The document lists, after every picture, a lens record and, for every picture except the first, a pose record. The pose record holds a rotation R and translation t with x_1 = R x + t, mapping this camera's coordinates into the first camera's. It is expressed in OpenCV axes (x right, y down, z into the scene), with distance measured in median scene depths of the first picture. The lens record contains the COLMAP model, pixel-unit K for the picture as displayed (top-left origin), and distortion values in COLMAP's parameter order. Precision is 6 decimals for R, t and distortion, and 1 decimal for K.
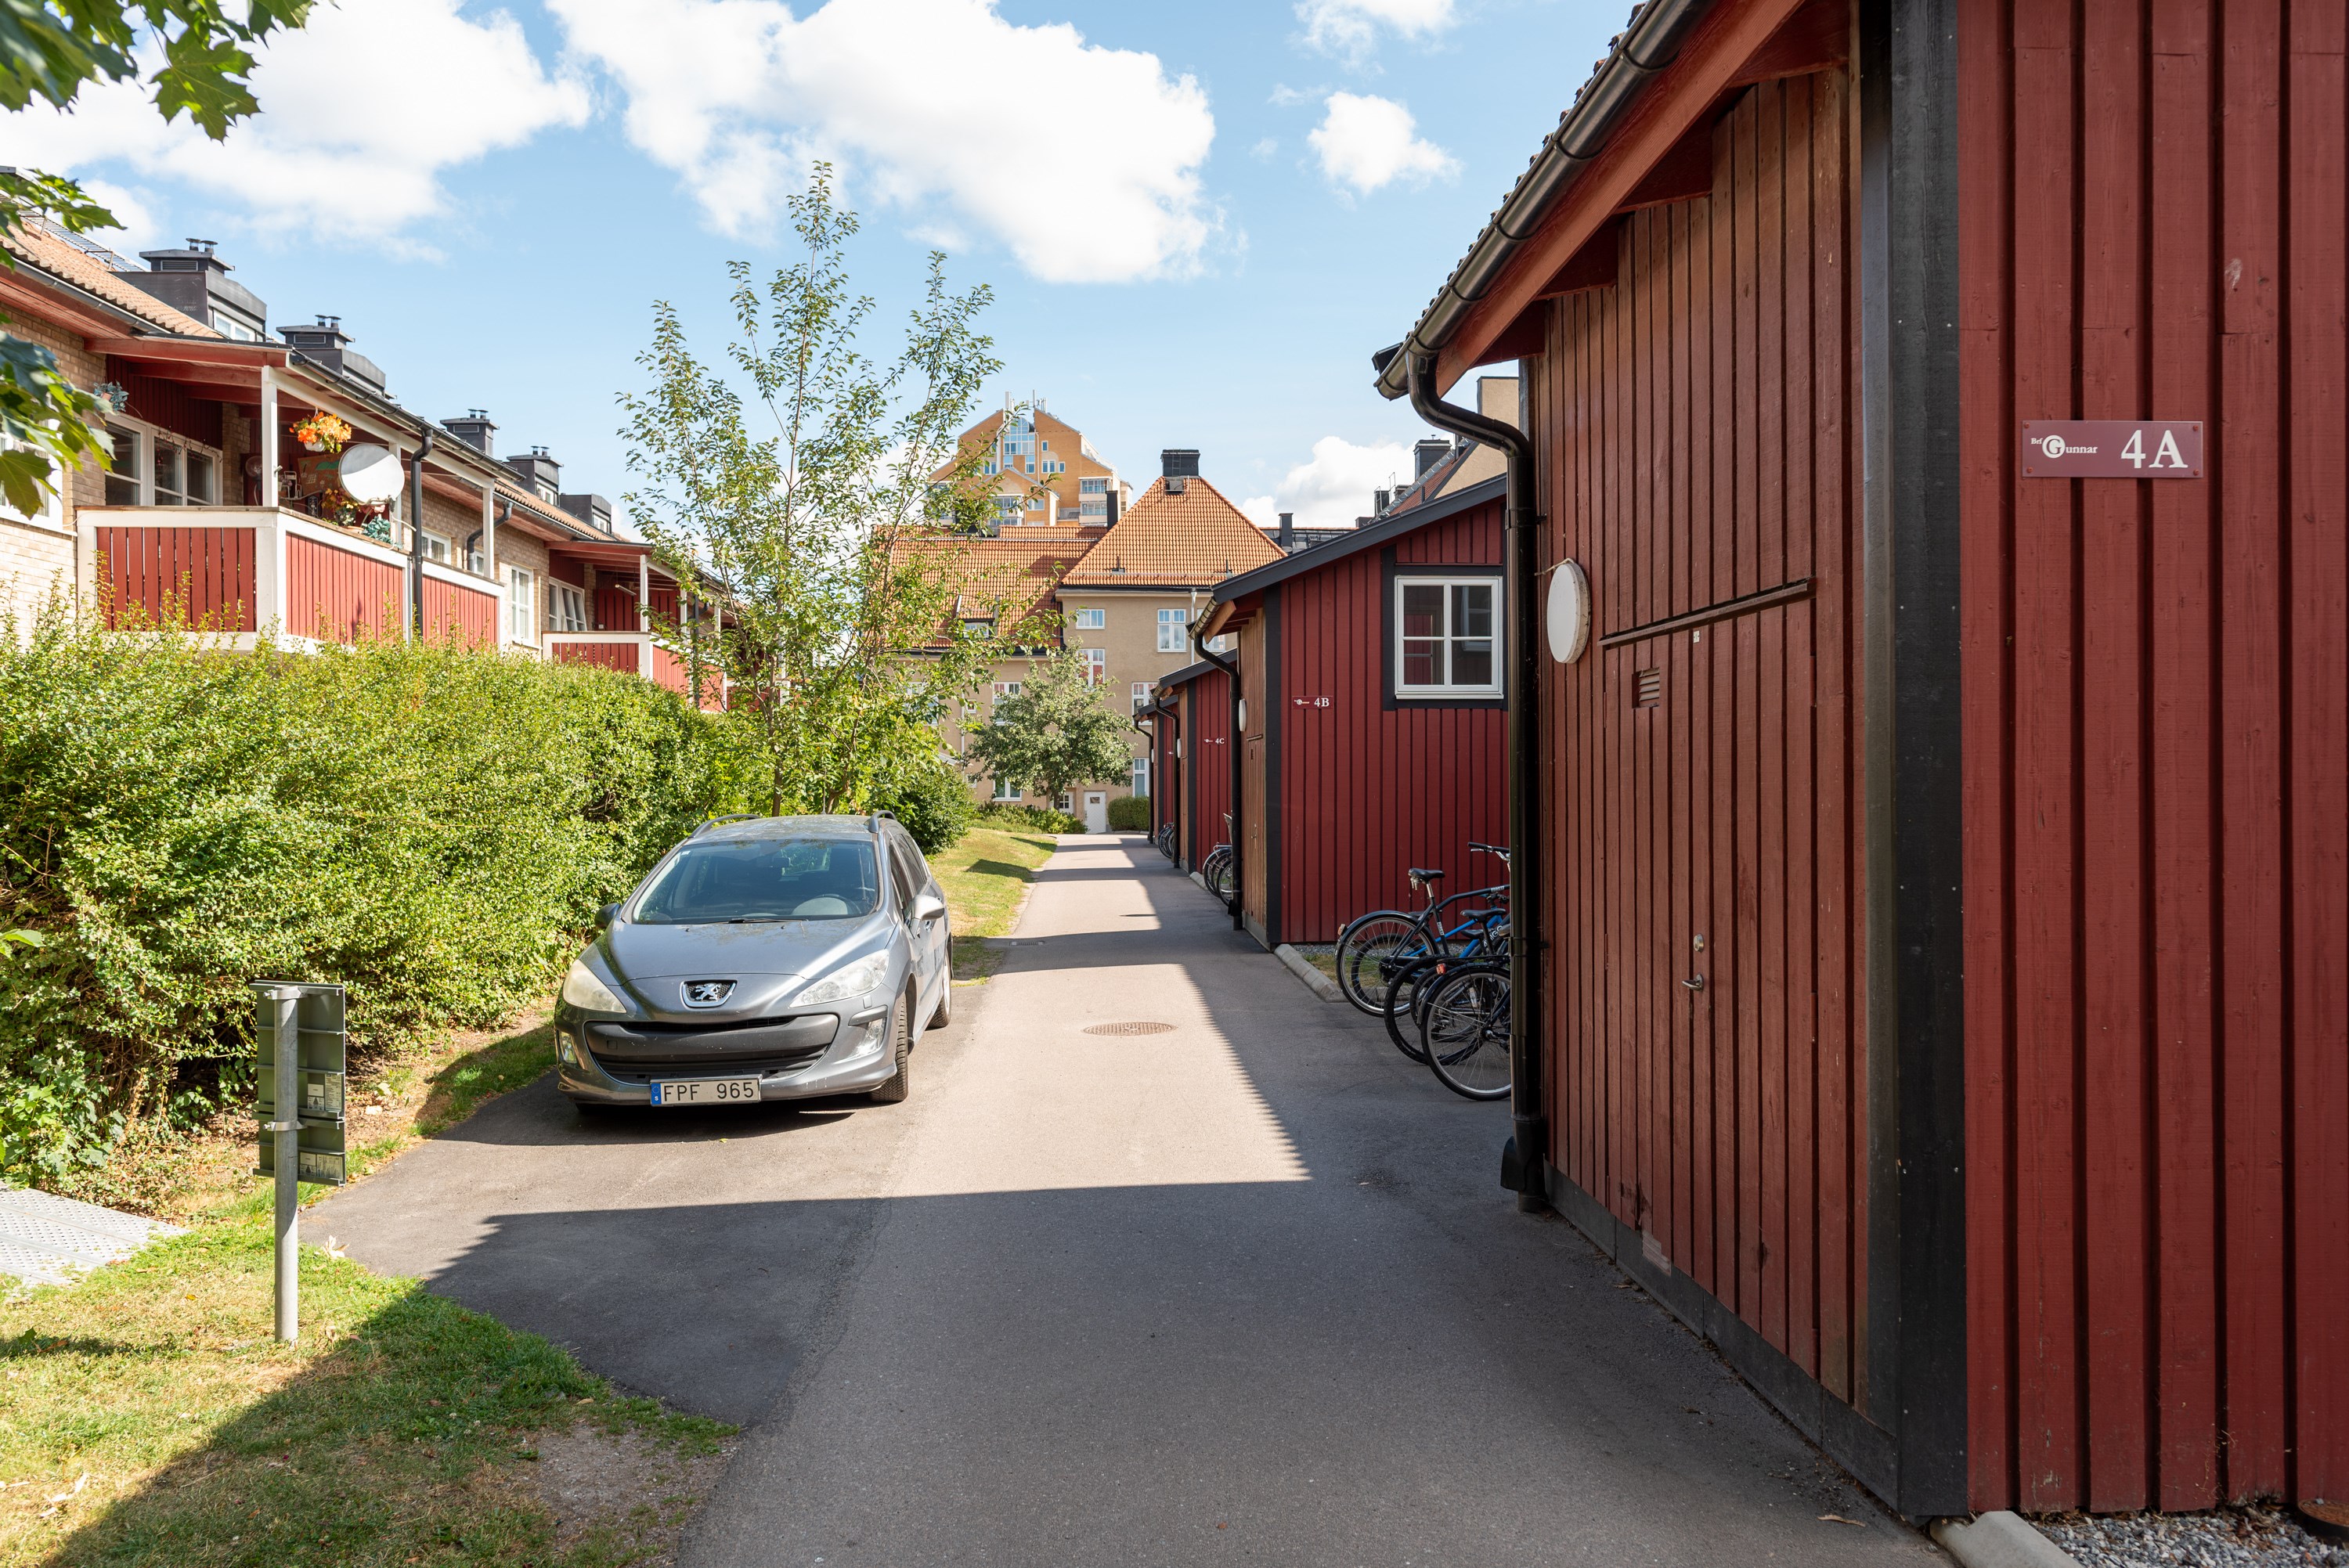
lens RADIAL K [[1621.1, 0, 1166.2], [0, 1621.1, 783.6], [0, 0, 1]] dist [0.004998, -0.001782]
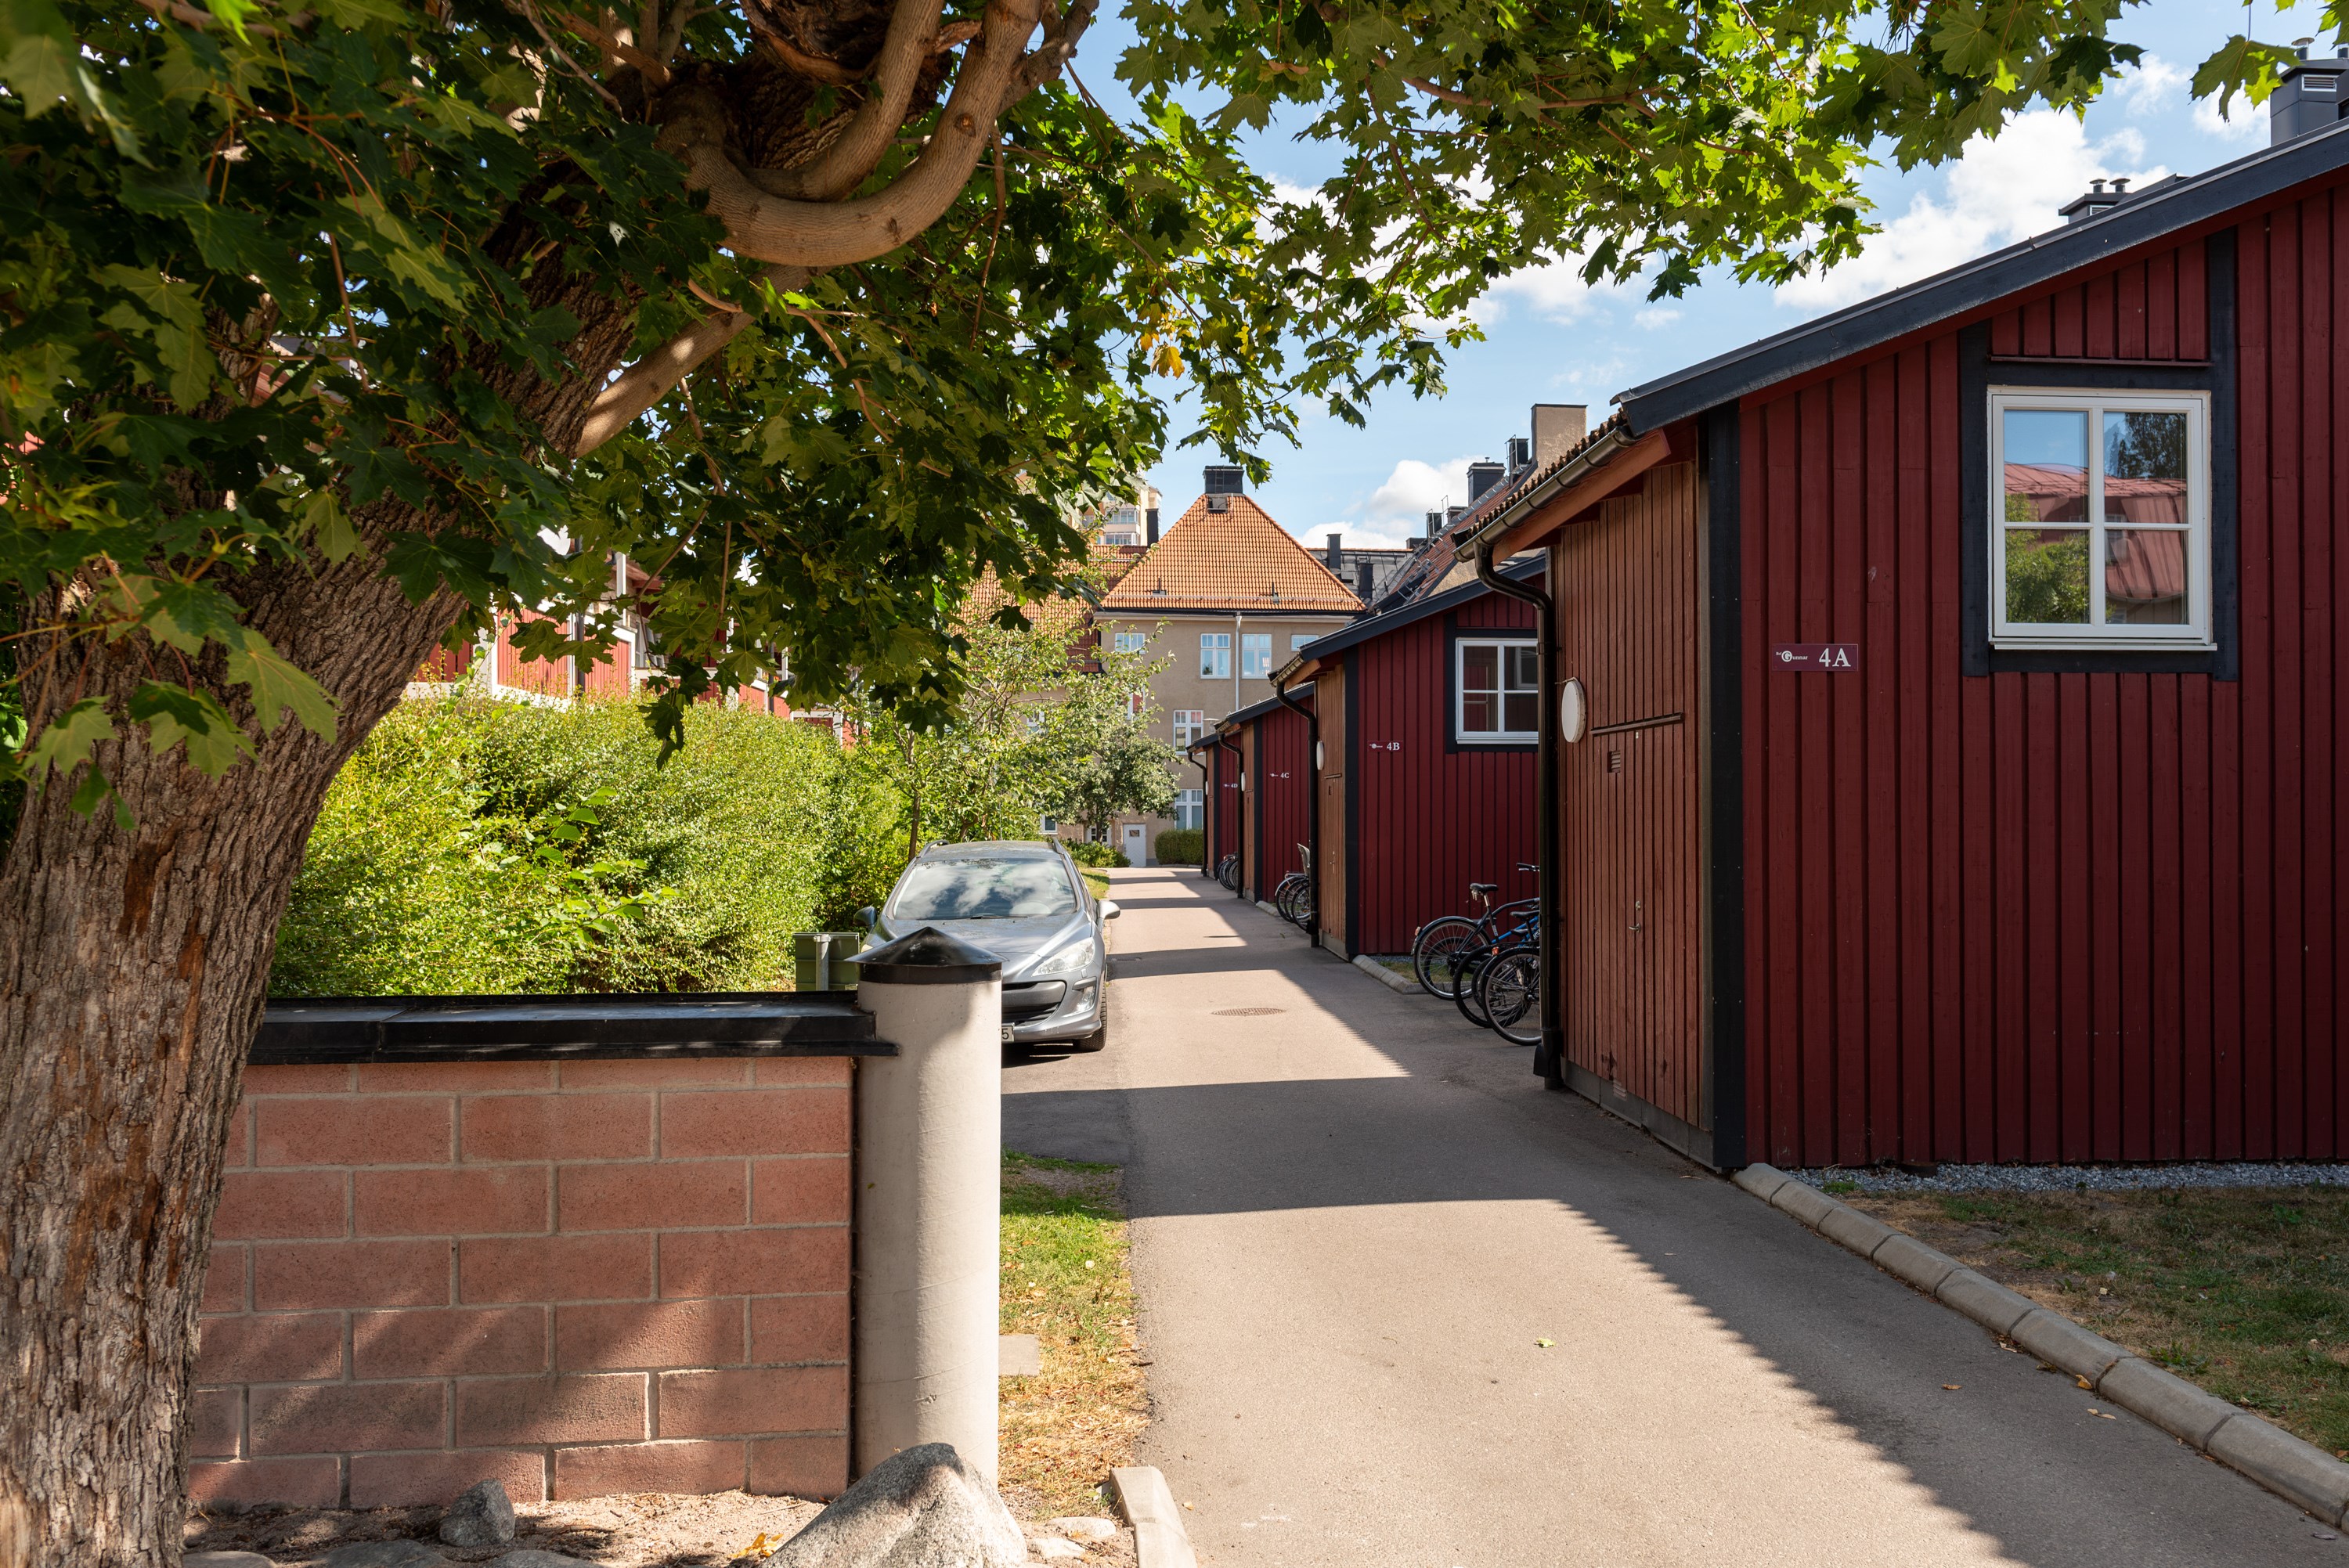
lens RADIAL K [[1621.1, 0, 1279.8], [0, 1621.1, 787.9], [0, 0, 1]] dist [0.004998, -0.001782]
pose [[0.999364, 0.002809, 0.035539, -0.115955], [-0.002186, 0.999844, -0.017543, -0.000045], [-0.035583, 0.017455, 0.999214, -0.685333]]
